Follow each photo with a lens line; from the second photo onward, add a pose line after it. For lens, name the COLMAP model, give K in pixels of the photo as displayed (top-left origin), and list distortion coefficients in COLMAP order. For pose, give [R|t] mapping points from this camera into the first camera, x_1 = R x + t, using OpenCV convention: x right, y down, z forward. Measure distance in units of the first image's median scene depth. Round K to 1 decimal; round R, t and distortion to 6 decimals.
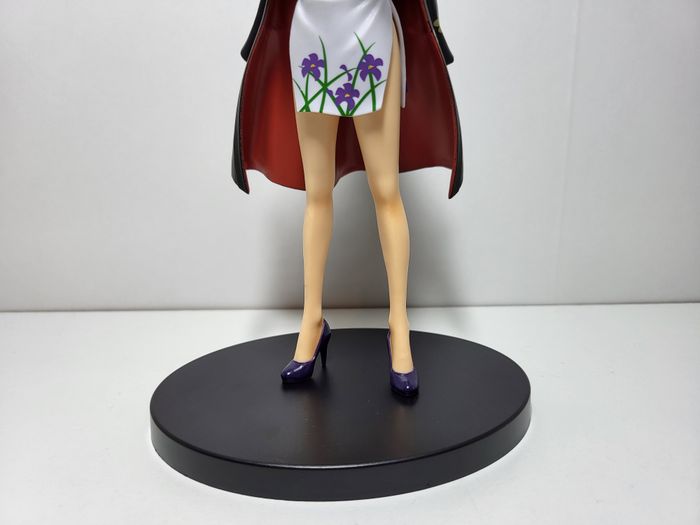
lens RADIAL K [[531.8, 0, 348.3], [0, 531.8, 265.7], [0, 0, 1]] dist [0.007579, -0.002745]
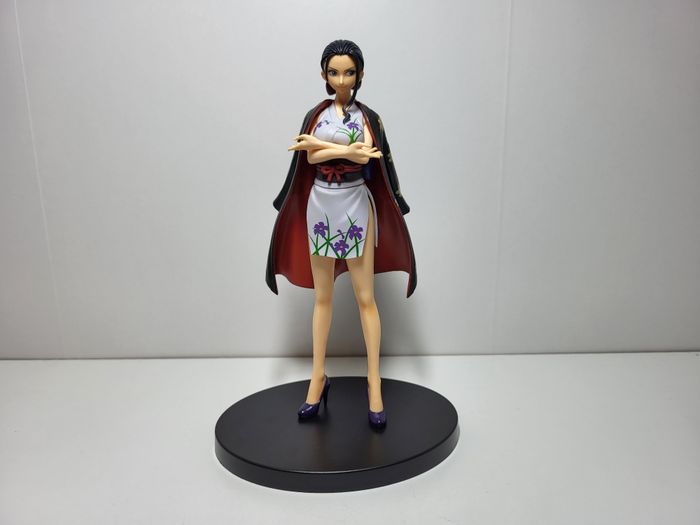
lens RADIAL K [[531.8, 0, 350.2], [0, 531.8, 259.4], [0, 0, 1]] dist [0.007579, -0.002745]
pose [[0.999915, 0.004533, 0.012198, 0.004306], [-0.004201, 0.999624, -0.027104, -0.204082], [-0.012316, 0.027051, 0.999558, -0.573077]]
